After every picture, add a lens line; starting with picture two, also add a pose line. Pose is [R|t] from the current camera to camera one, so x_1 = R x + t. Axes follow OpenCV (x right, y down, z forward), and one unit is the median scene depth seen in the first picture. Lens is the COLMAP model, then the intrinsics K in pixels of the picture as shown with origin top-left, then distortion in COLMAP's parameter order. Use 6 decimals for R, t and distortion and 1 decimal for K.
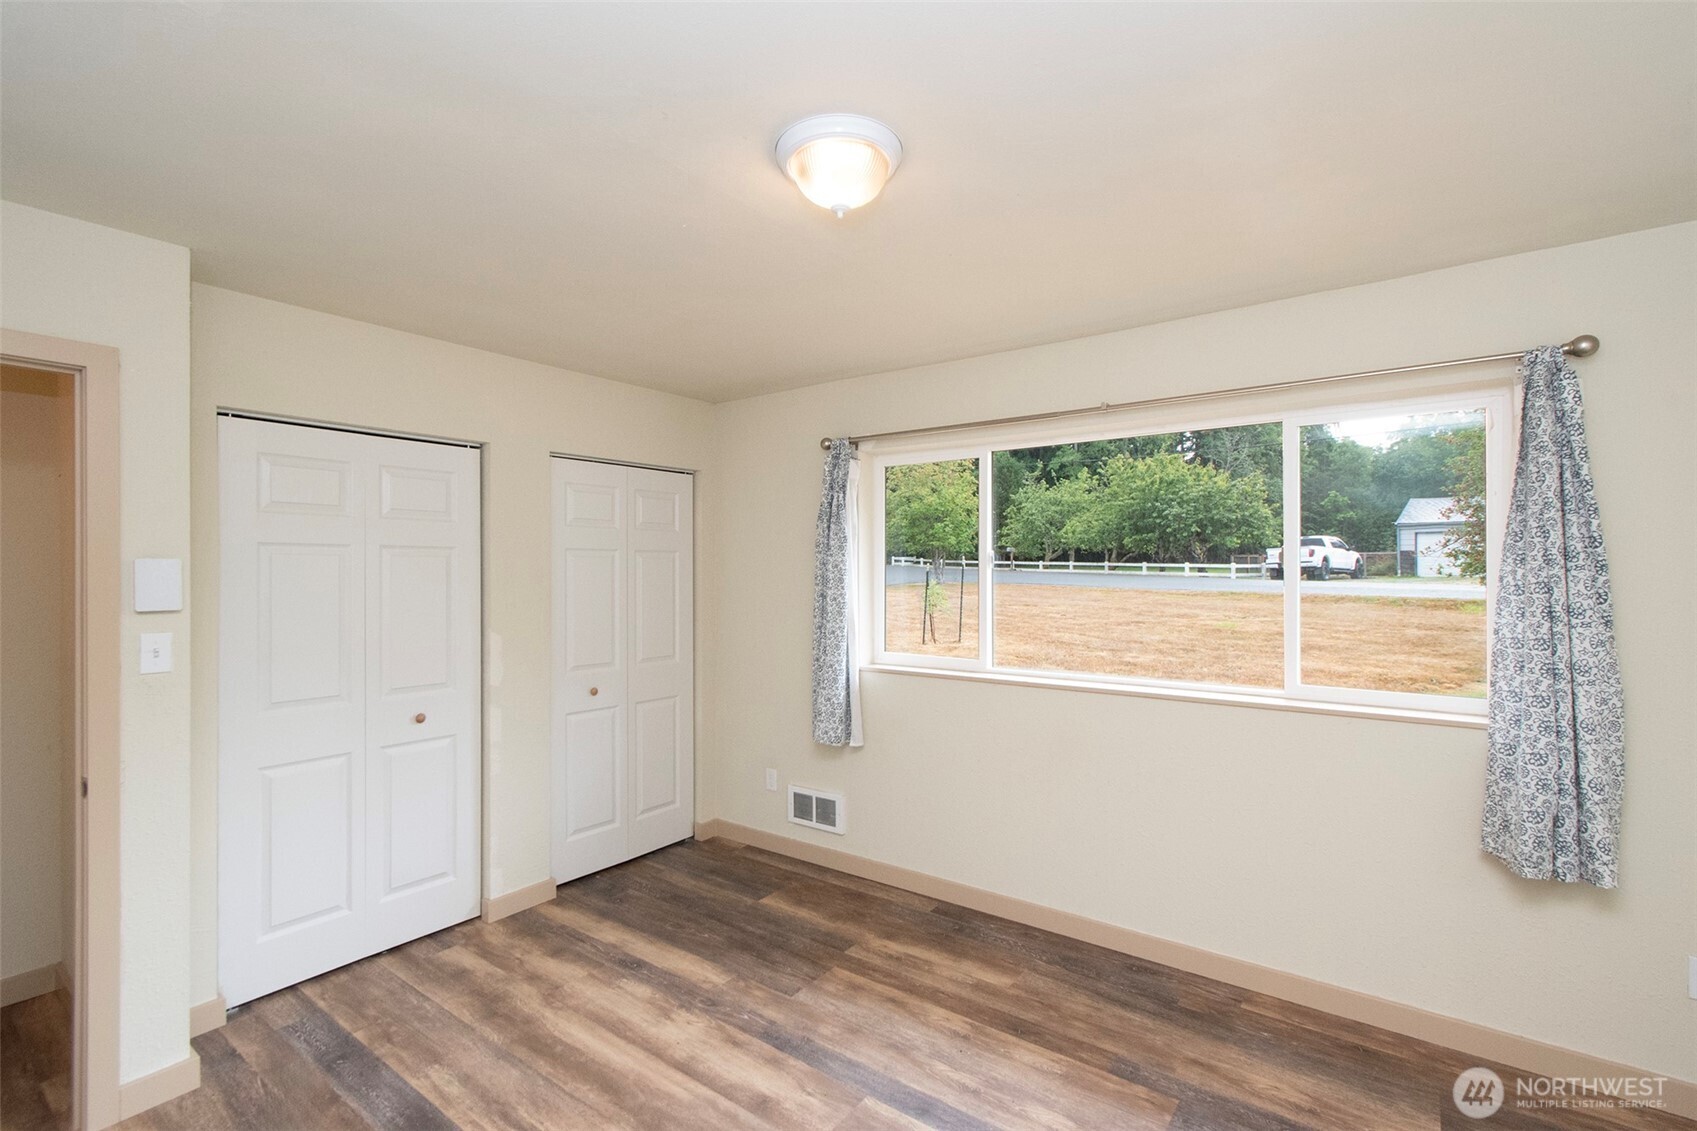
lens RADIAL K [[755.2, 0, 821.6], [0, 755.2, 566.5], [0, 0, 1]] dist [0.002703, -0.000055]
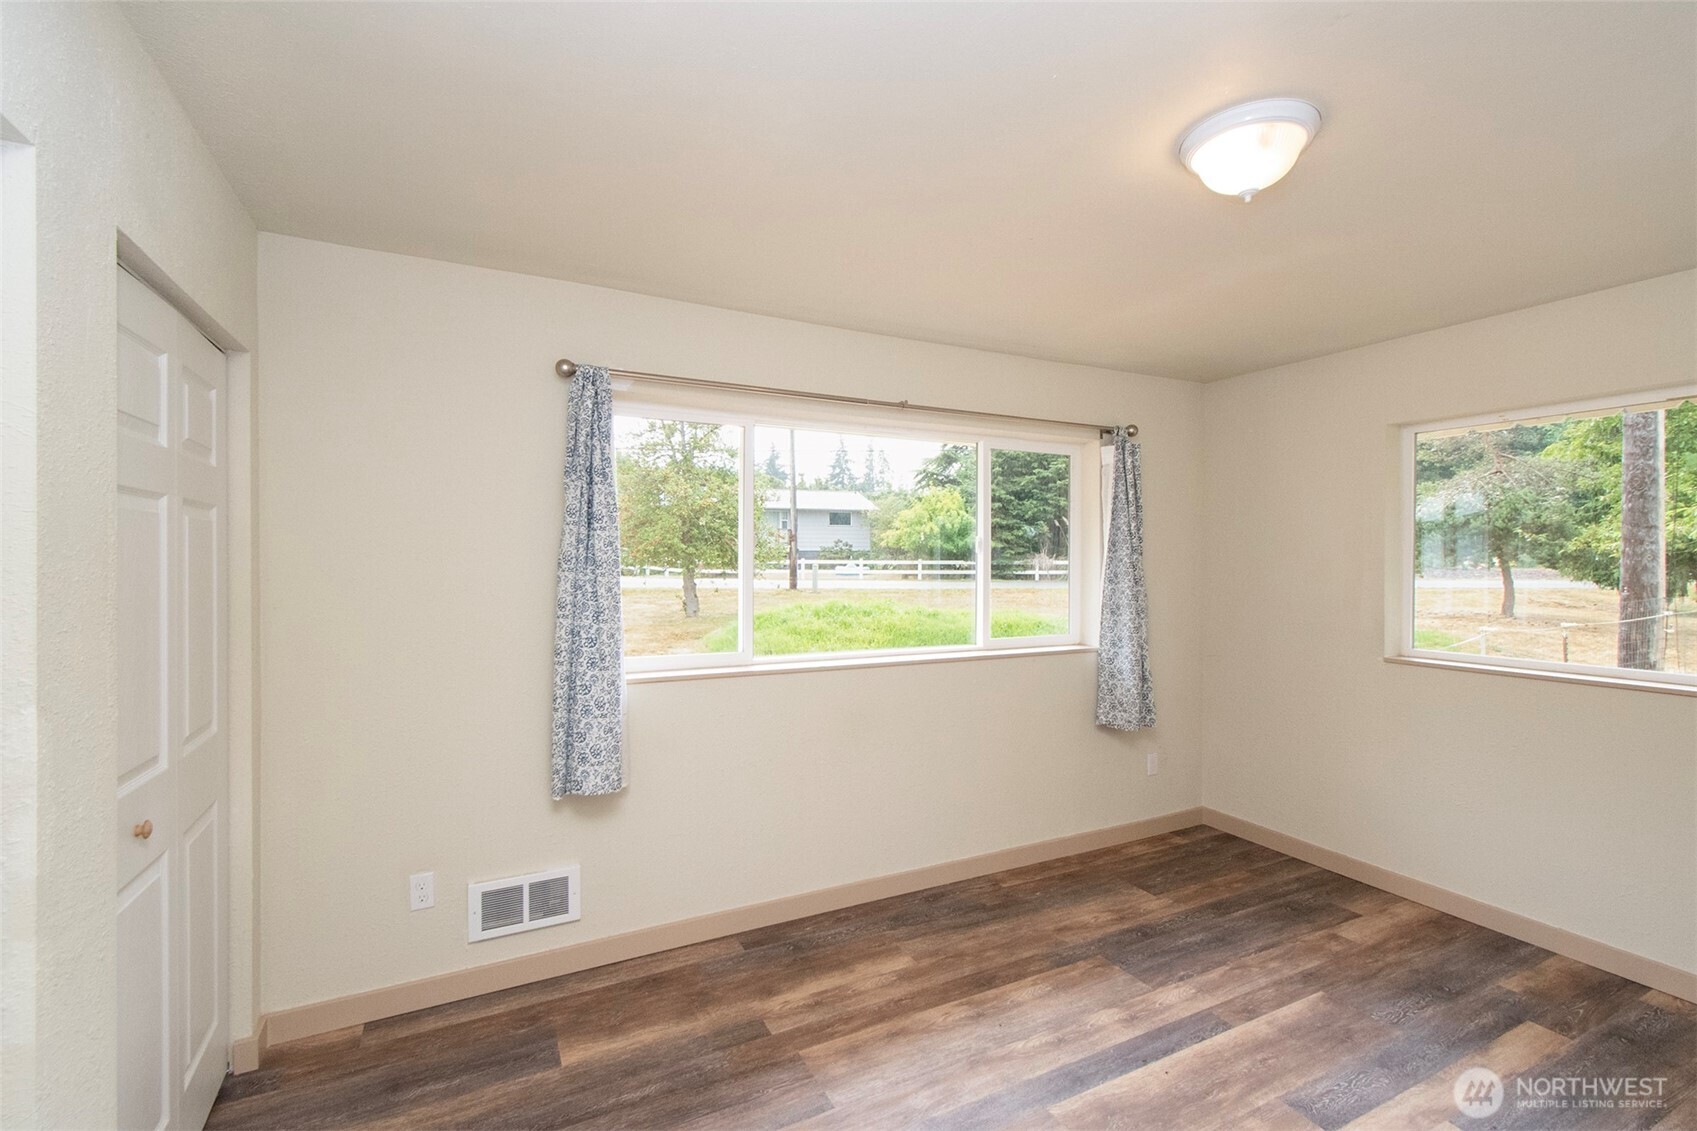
lens RADIAL K [[755.2, 0, 821.6], [0, 755.2, 566.5], [0, 0, 1]] dist [0.002703, -0.000055]
pose [[0.435486, -0.000102, 0.900195, -0.698927], [-0.009848, 0.999940, 0.004877, 0.020957], [-0.900142, -0.010989, 0.435459, 0.658215]]
